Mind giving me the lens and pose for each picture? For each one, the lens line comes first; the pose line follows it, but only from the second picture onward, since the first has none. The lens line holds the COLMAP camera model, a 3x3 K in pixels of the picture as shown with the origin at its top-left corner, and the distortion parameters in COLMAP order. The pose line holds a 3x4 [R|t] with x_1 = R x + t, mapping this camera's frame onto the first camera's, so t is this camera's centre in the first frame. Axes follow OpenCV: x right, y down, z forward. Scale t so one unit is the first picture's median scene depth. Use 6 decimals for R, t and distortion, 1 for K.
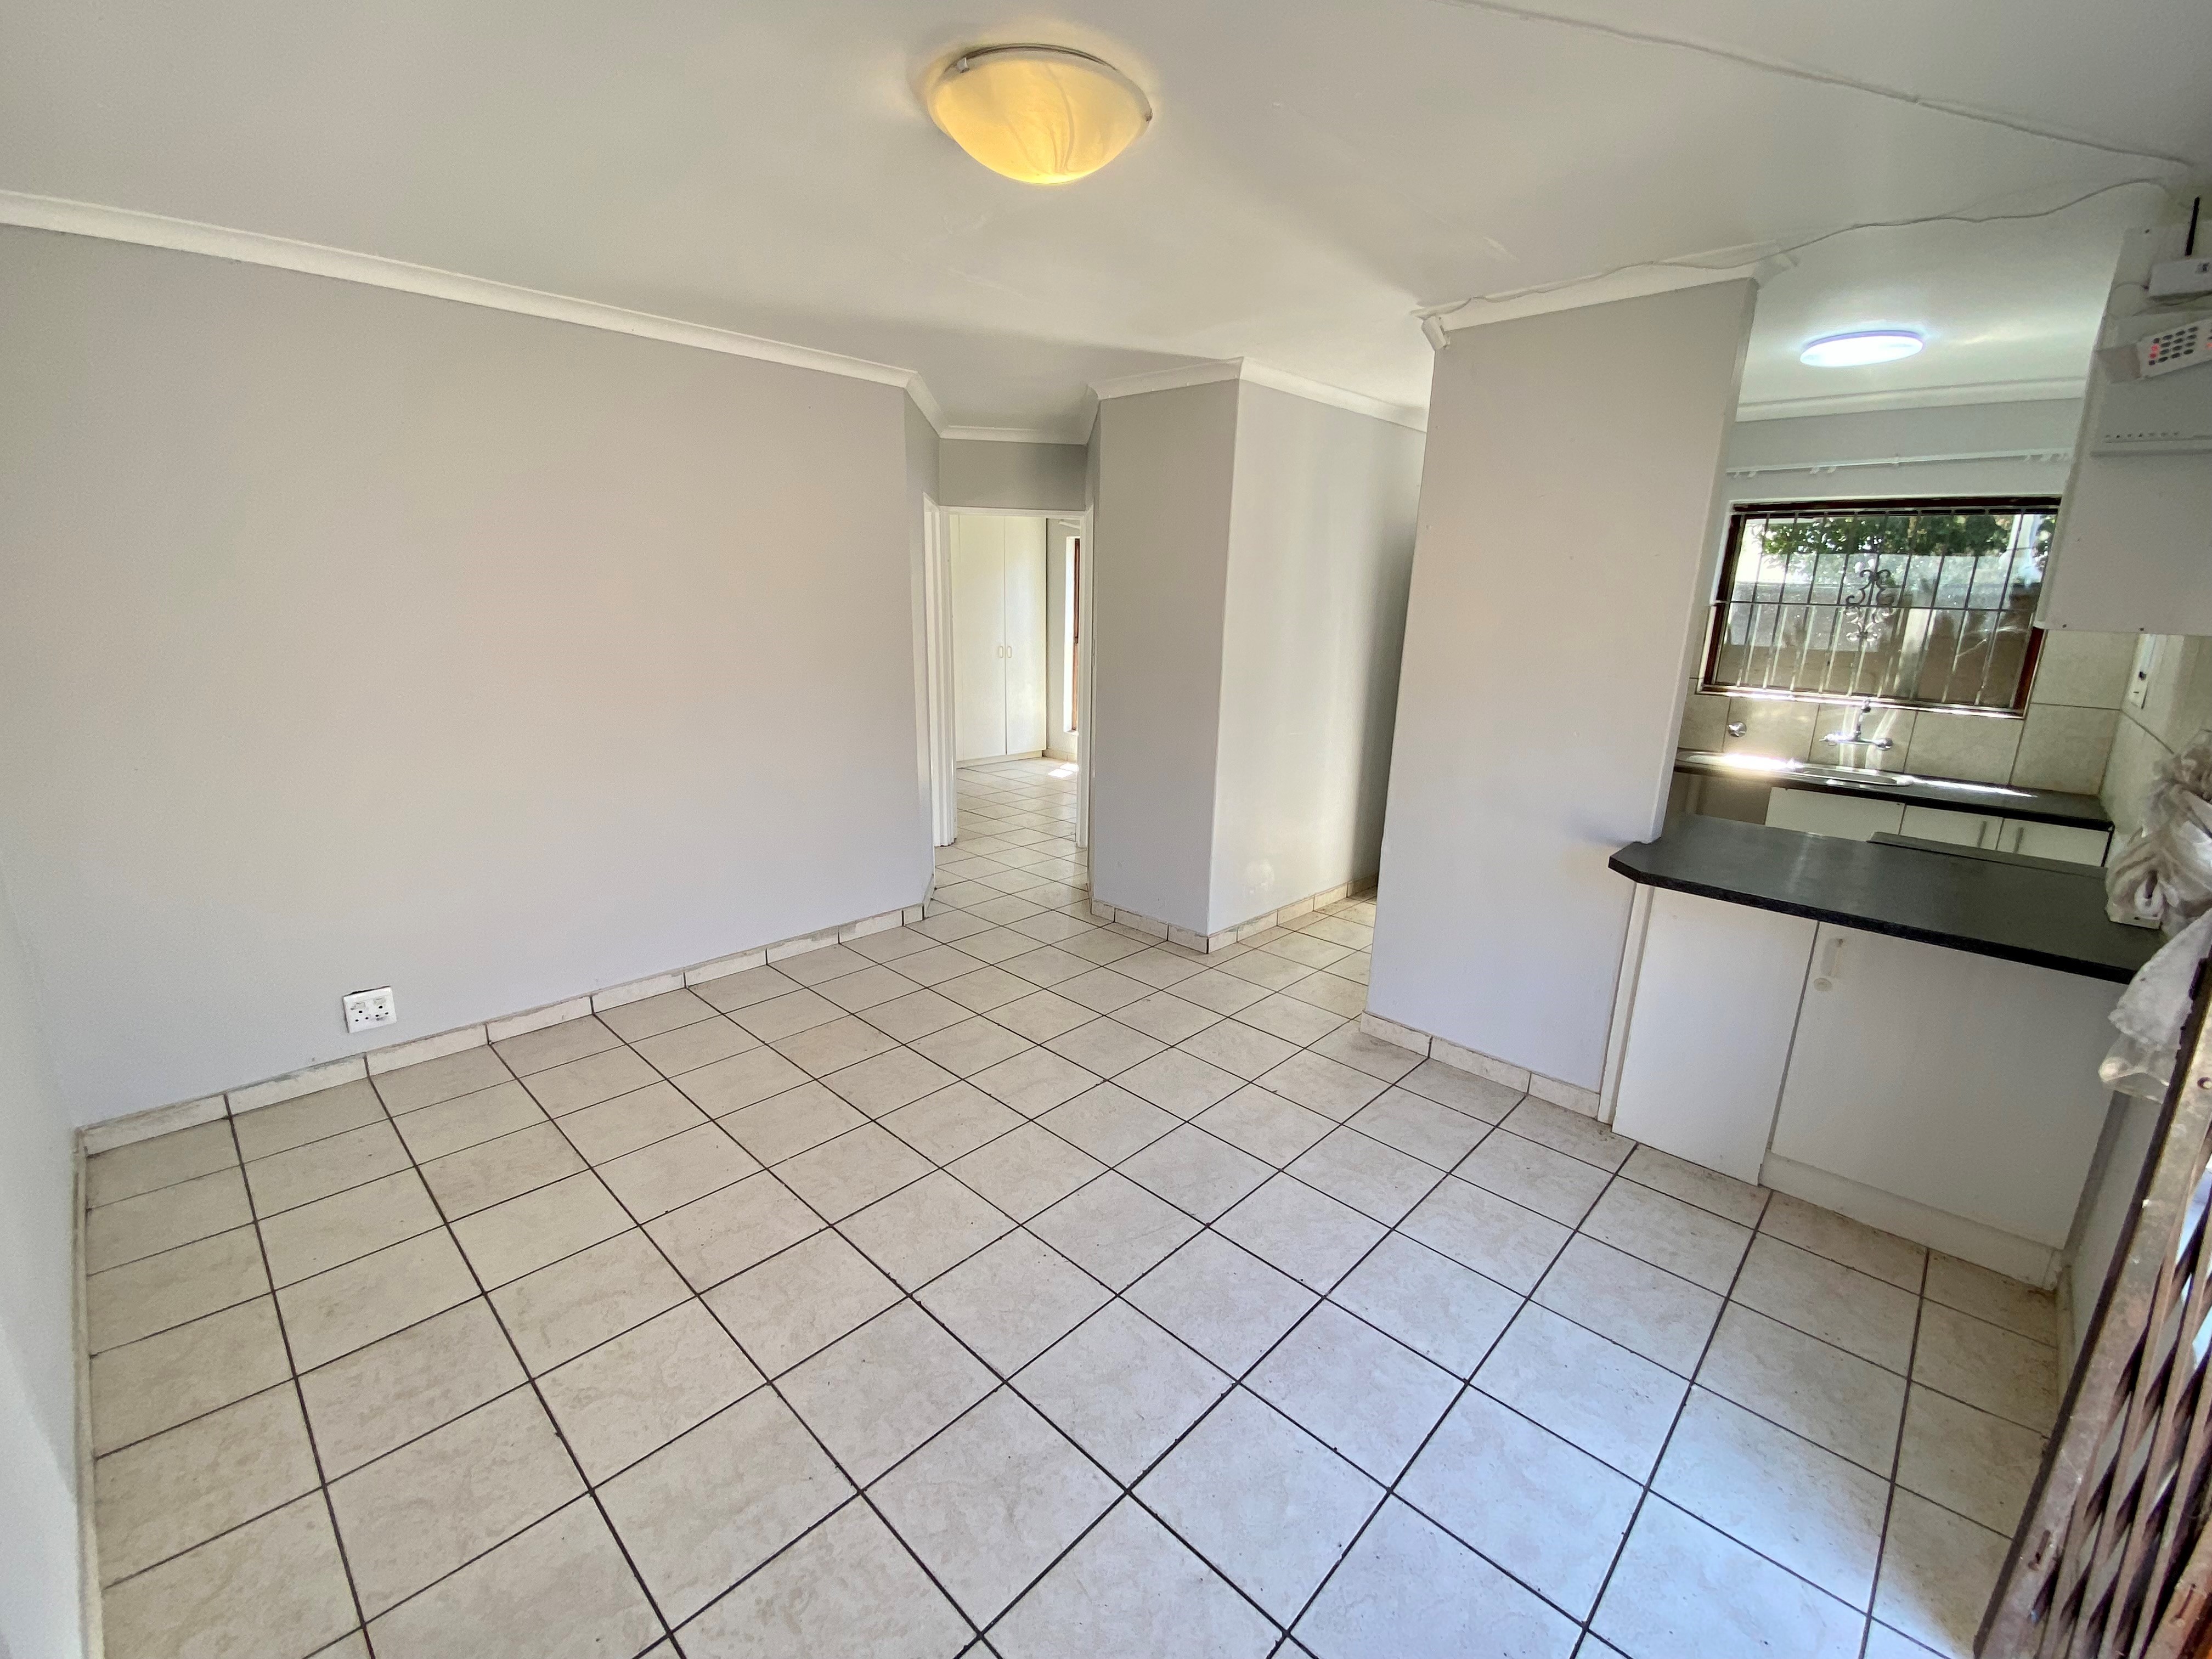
lens RADIAL K [[933.8, 0, 1106.0], [0, 933.8, 829.5], [0, 0, 1]] dist [0.000022, 0.000063]
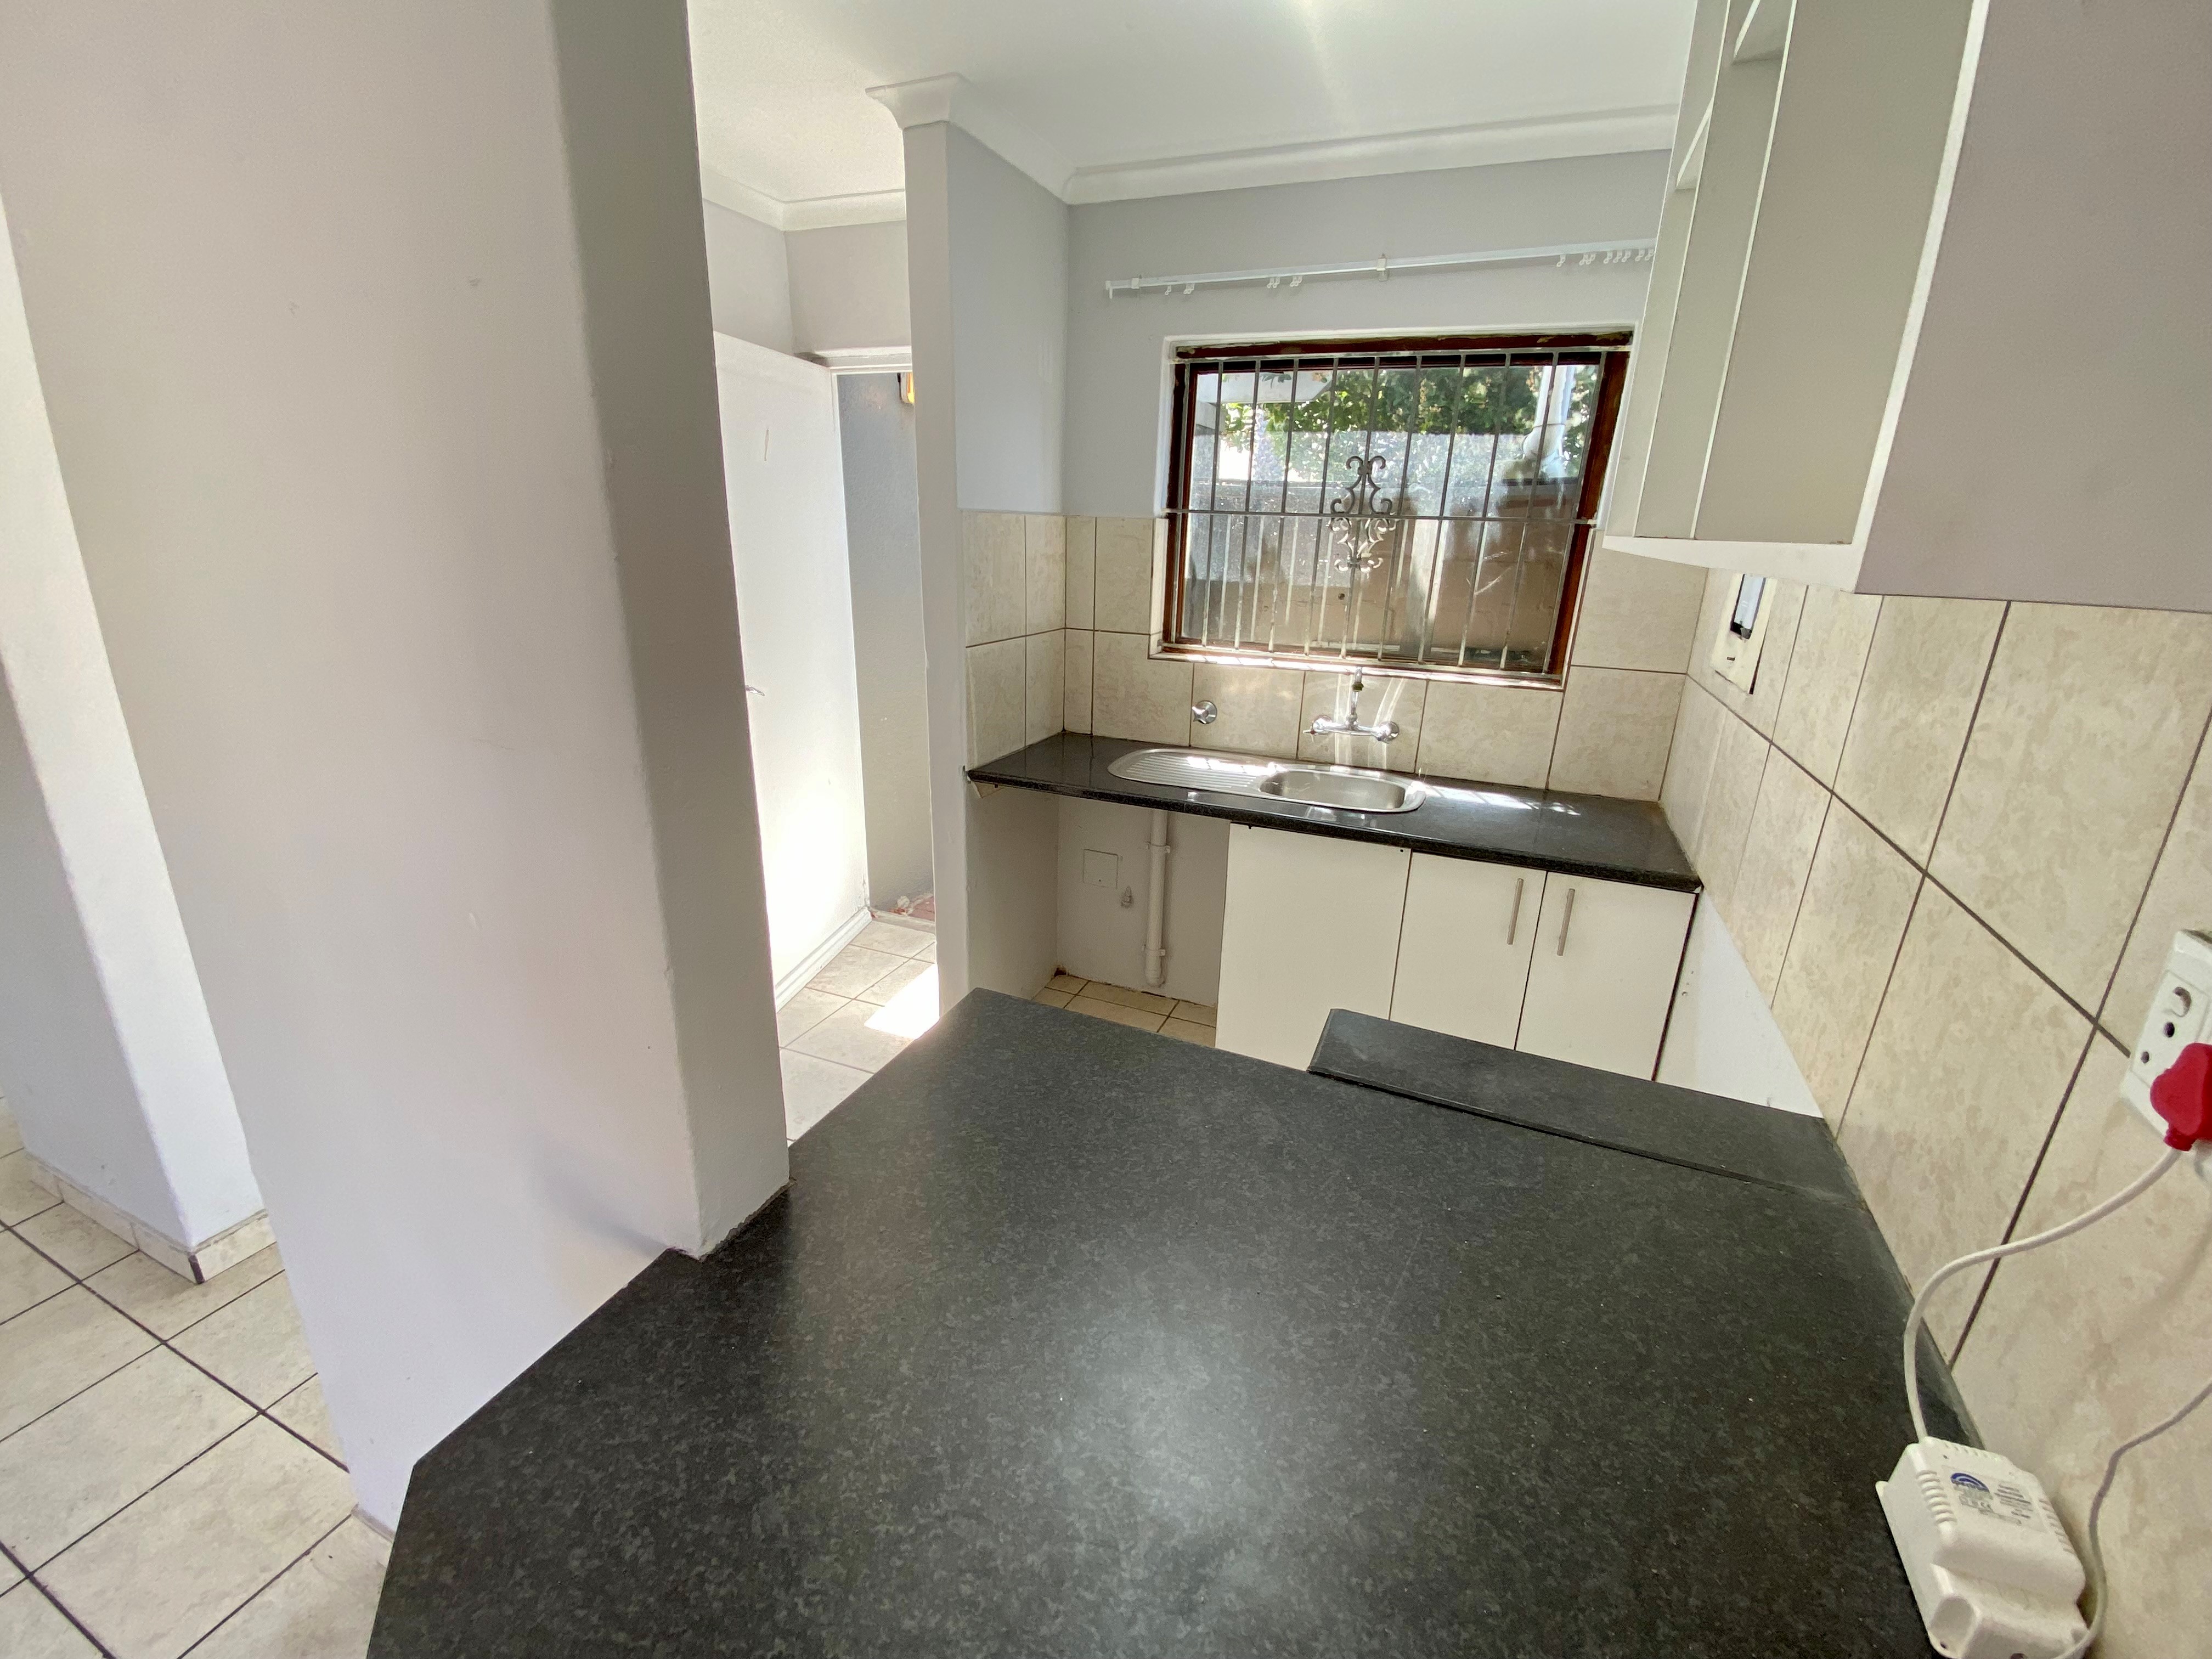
lens RADIAL K [[942.2, 0, 1094.5], [0, 942.2, 817.6], [0, 0, 1]] dist [0.100495, -0.000040]
pose [[0.937589, -0.103249, 0.332064, 0.400086], [0.081059, 0.993491, 0.080034, -0.099386], [-0.338166, -0.048122, 0.939855, 0.426006]]
